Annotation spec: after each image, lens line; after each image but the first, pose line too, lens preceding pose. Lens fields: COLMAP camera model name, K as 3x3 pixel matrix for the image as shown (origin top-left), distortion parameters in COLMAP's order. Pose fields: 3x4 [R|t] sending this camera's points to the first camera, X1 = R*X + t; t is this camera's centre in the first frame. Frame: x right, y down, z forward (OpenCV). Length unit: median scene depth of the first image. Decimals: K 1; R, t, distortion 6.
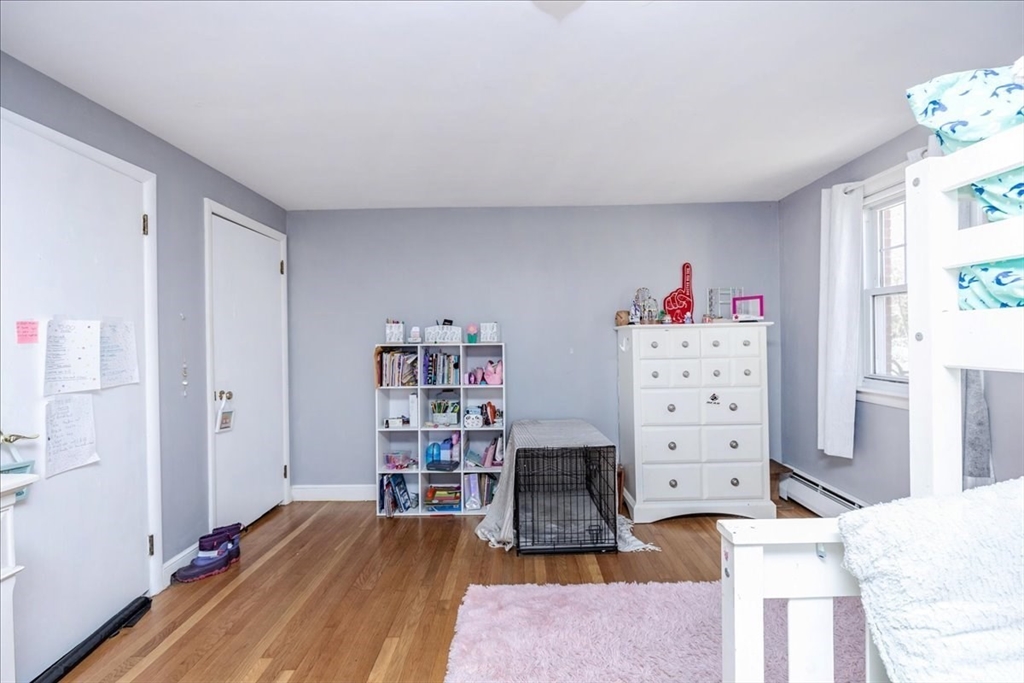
lens RADIAL K [[457.3, 0, 513.7], [0, 457.3, 340.5], [0, 0, 1]] dist [-0.001904, 0.001014]
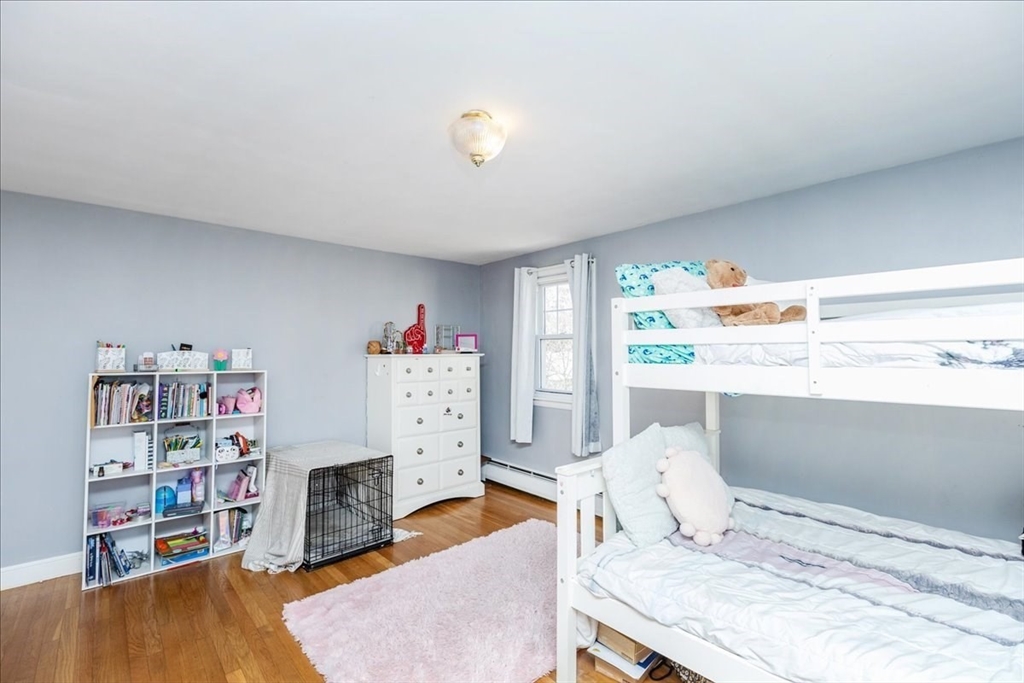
lens RADIAL K [[457.3, 0, 512.8], [0, 457.3, 340.7], [0, 0, 1]] dist [-0.001904, 0.001014]
pose [[0.739586, 0.032135, 0.672294, -0.307364], [-0.006078, 0.999138, -0.041071, -0.022058], [-0.673035, 0.026289, 0.739144, -0.102868]]
